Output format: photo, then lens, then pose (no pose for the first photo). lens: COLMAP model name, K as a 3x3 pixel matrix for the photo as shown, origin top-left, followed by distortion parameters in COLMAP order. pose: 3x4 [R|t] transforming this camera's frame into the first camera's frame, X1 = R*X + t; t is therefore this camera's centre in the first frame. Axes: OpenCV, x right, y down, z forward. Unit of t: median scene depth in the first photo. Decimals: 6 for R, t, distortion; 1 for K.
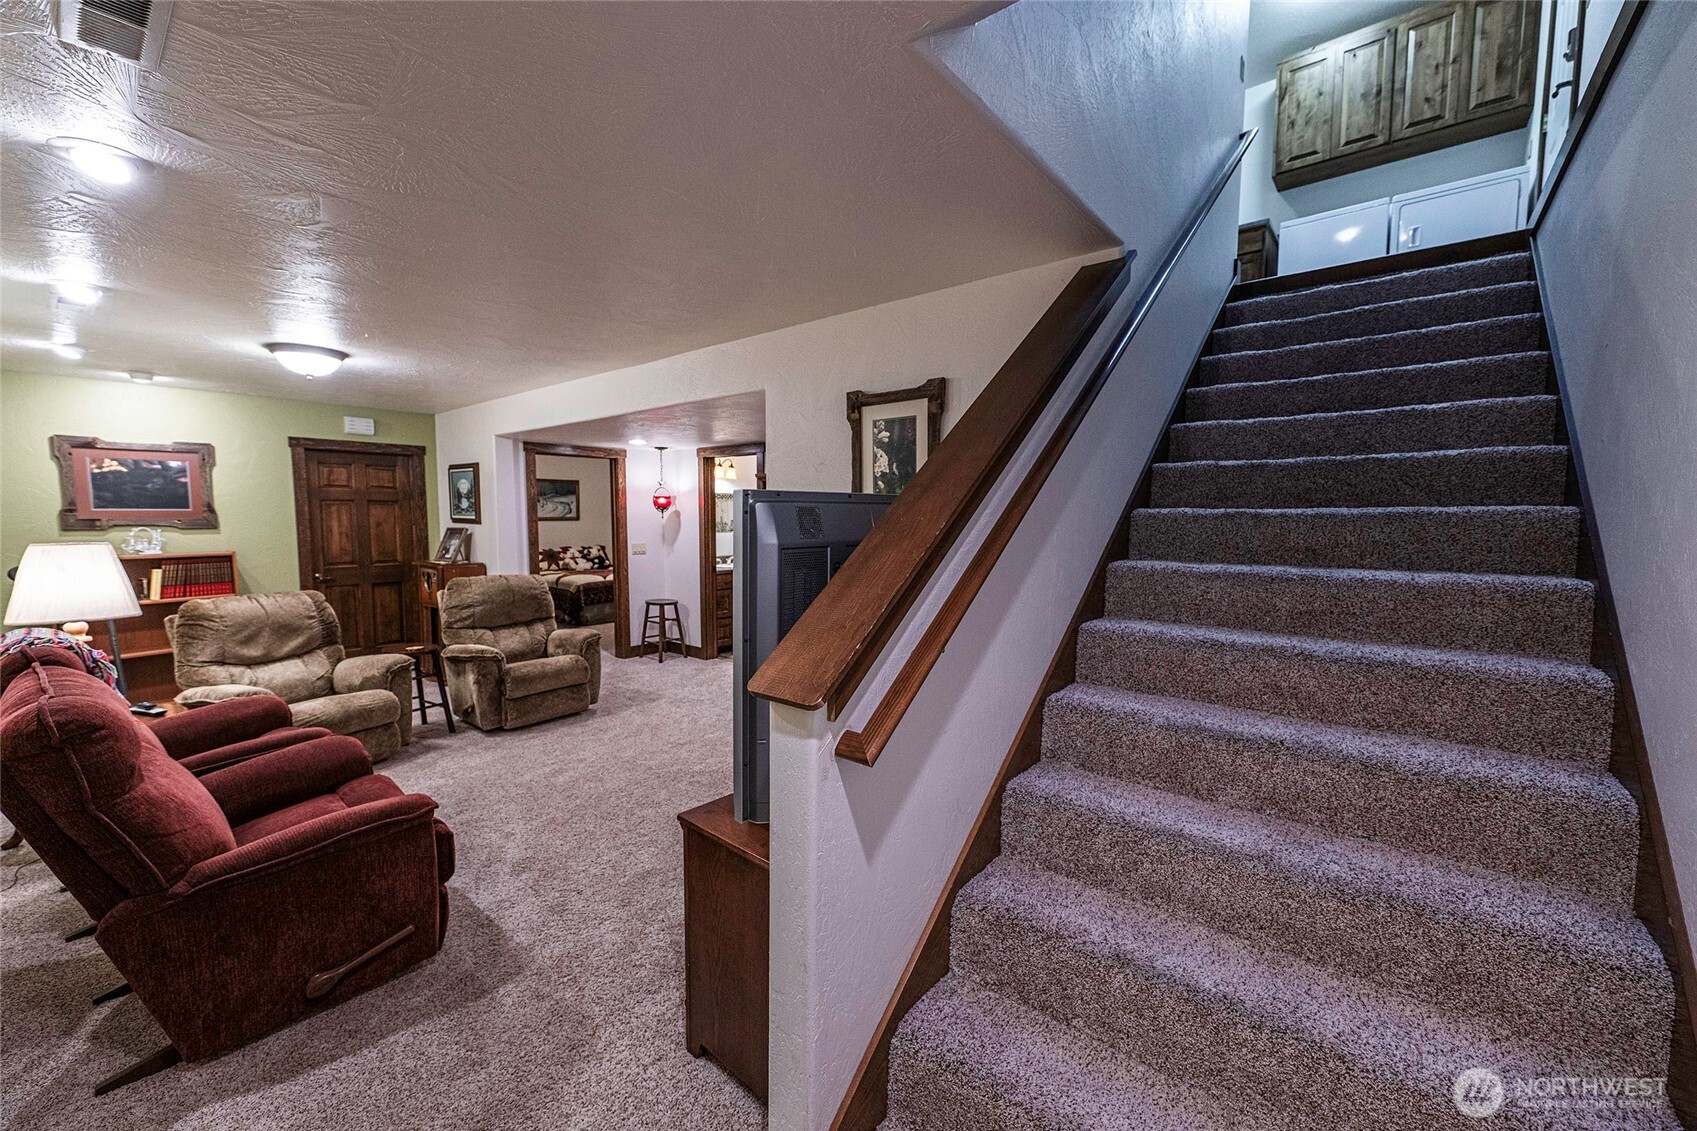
lens RADIAL K [[668.1, 0, 844.1], [0, 668.1, 565.2], [0, 0, 1]] dist [0.001372, -0.001013]
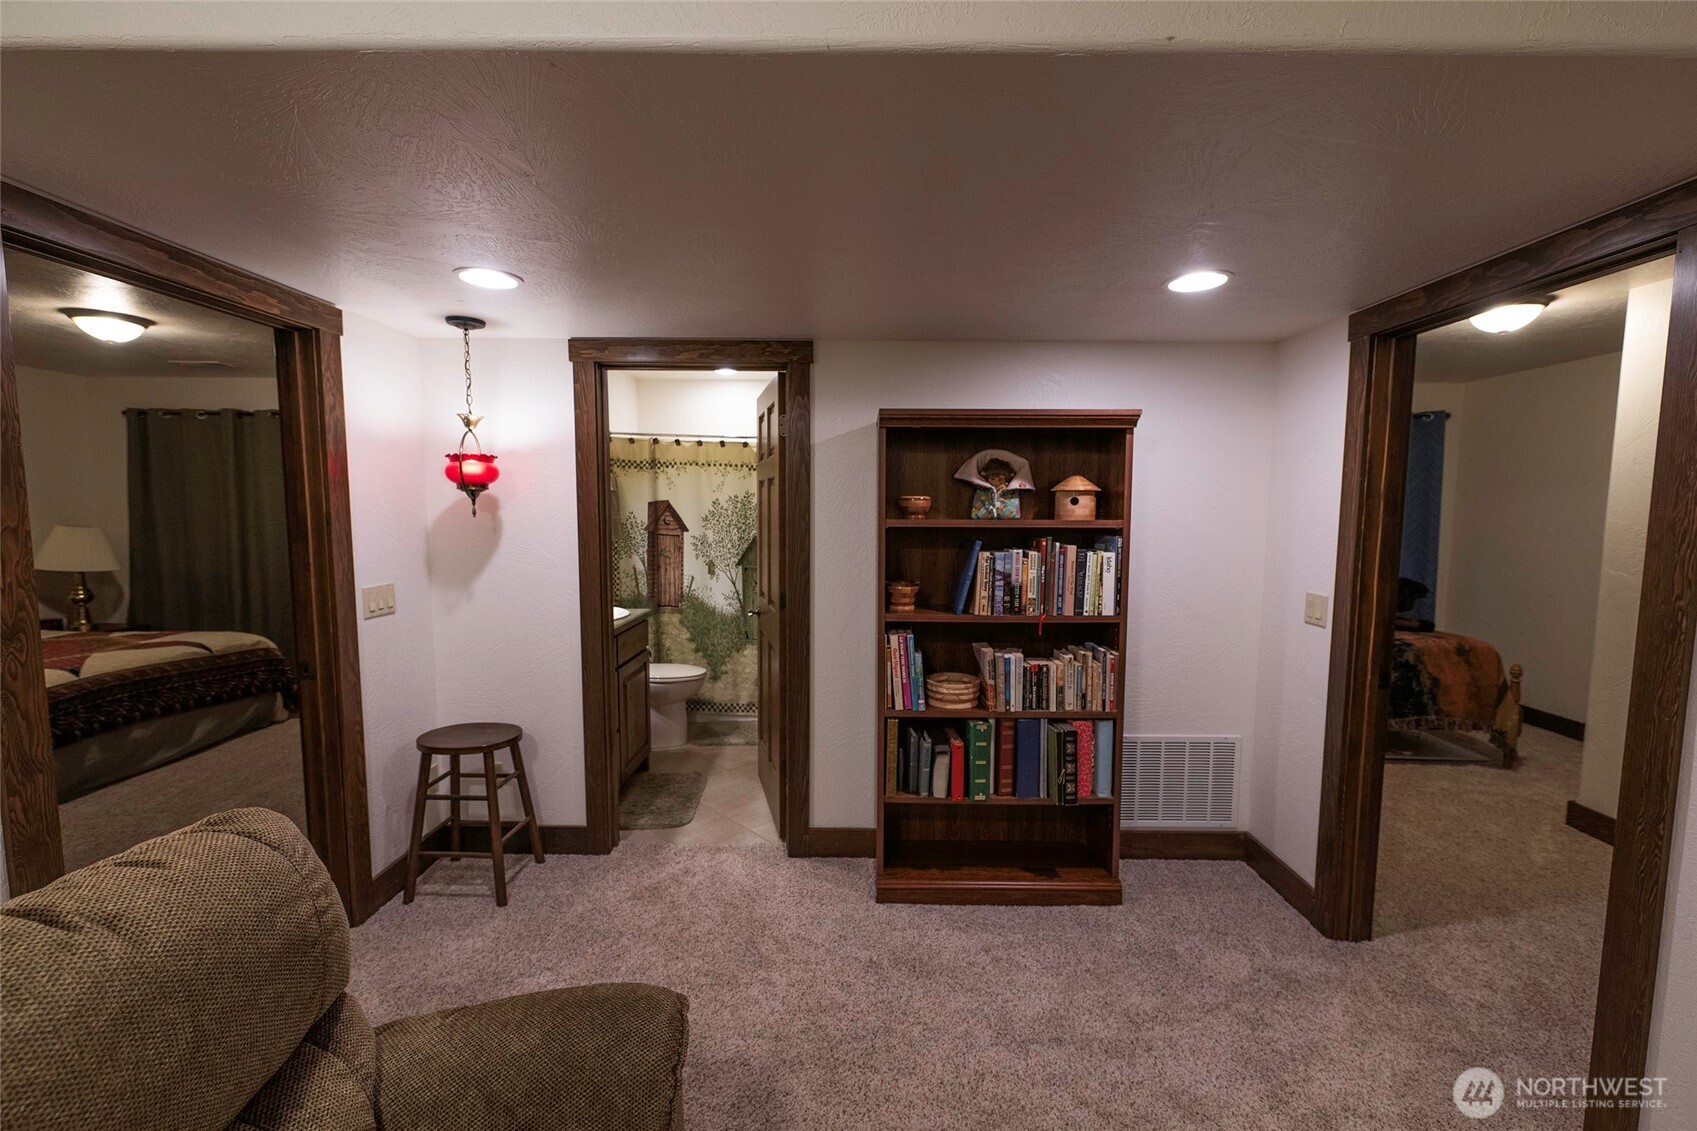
lens RADIAL K [[668.1, 0, 840.6], [0, 668.1, 565.0], [0, 0, 1]] dist [0.001372, -0.001013]
pose [[0.780137, -0.052709, 0.623385, -0.369522], [0.045306, 0.998588, 0.027735, -0.047701], [-0.623966, 0.006606, 0.781423, 0.635757]]
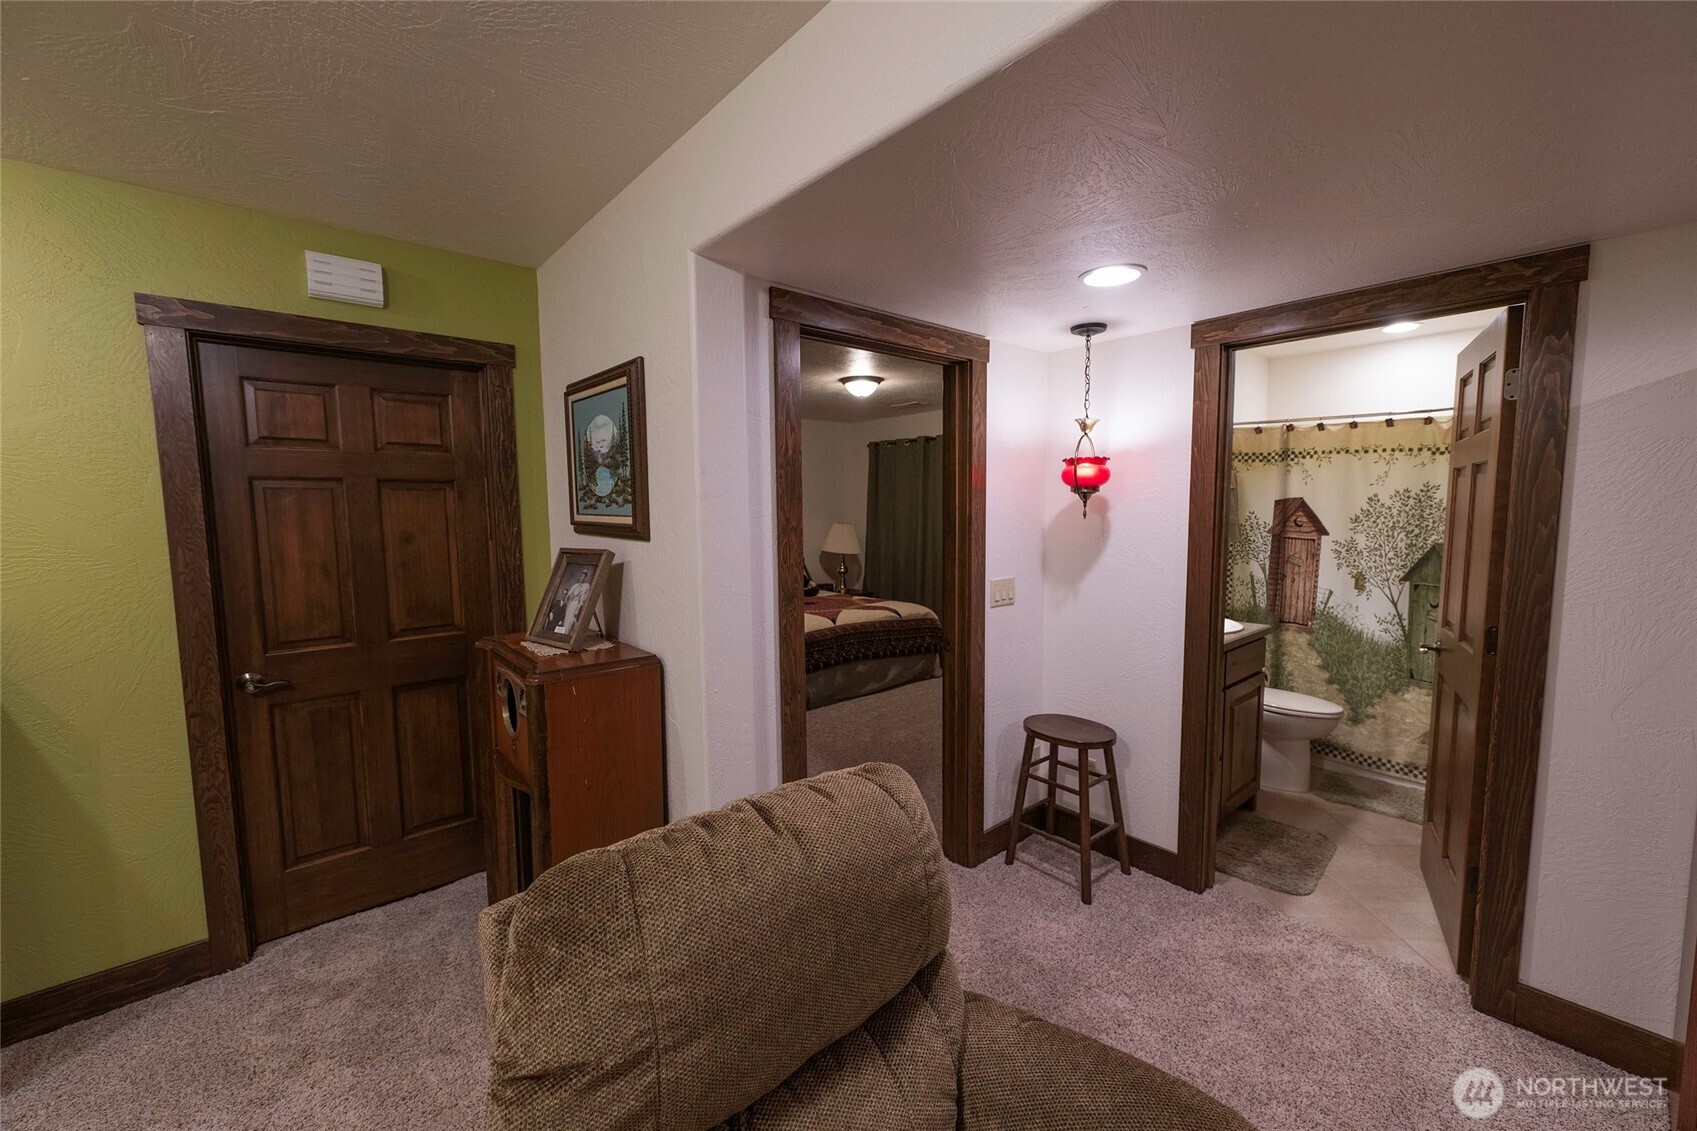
lens RADIAL K [[668.1, 0, 853.4], [0, 668.1, 568.6], [0, 0, 1]] dist [0.001372, -0.001013]
pose [[0.987039, 0.002833, -0.160457, -0.366577], [-0.000657, 0.999907, 0.013613, -0.048907], [0.160481, -0.013331, 0.986949, 0.646591]]
